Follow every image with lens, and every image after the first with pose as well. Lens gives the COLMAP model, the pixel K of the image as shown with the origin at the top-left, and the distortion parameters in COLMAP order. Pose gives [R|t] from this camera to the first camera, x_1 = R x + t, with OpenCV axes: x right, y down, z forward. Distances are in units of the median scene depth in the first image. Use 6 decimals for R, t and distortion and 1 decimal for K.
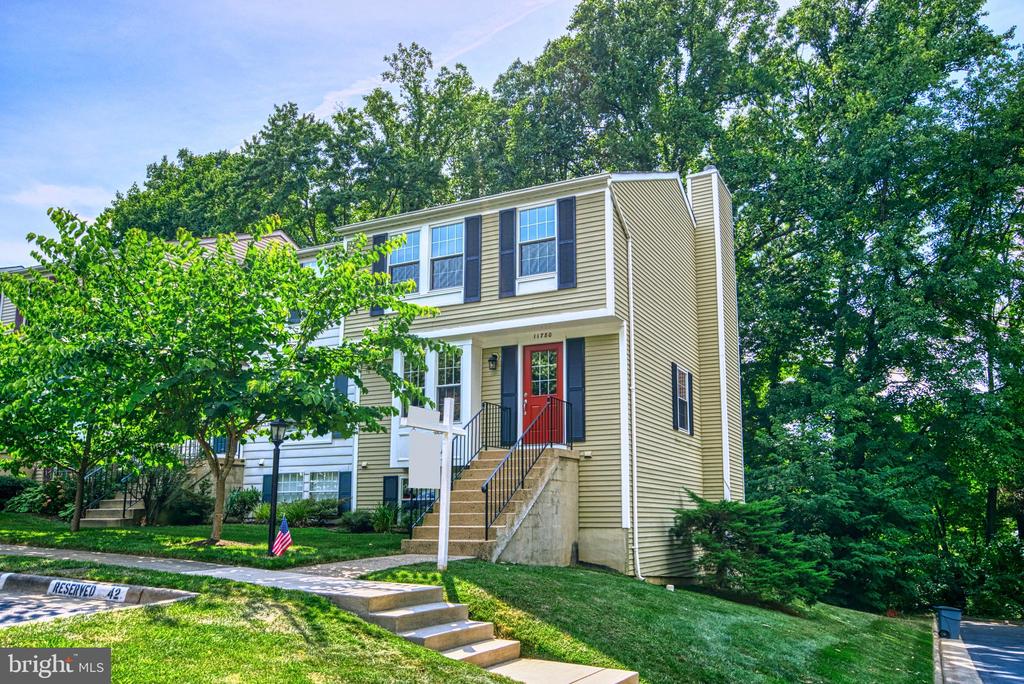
lens RADIAL K [[797.4, 0, 512.0], [0, 797.4, 342.0], [0, 0, 1]] dist [0.001978, 0.000894]
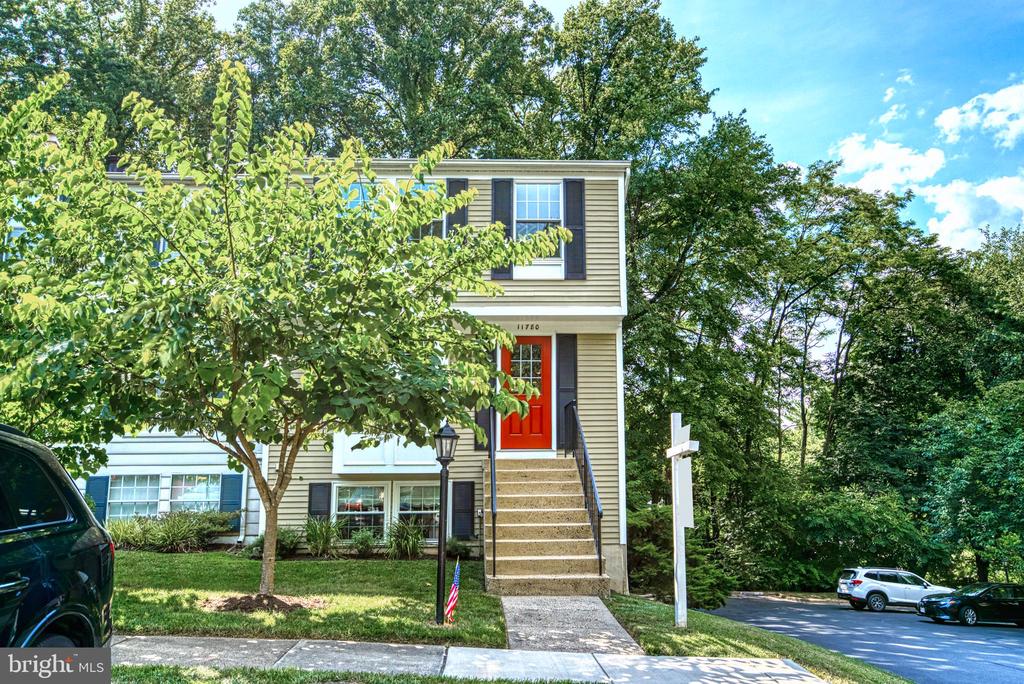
lens RADIAL K [[792.6, 0, 512.1], [0, 792.6, 320.2], [0, 0, 1]] dist [0.006518, 0.001683]
pose [[0.872444, 0.100395, 0.478291, -0.405351], [-0.100226, 0.994626, -0.025955, 0.009220], [-0.478326, -0.025293, 0.877818, 0.237467]]
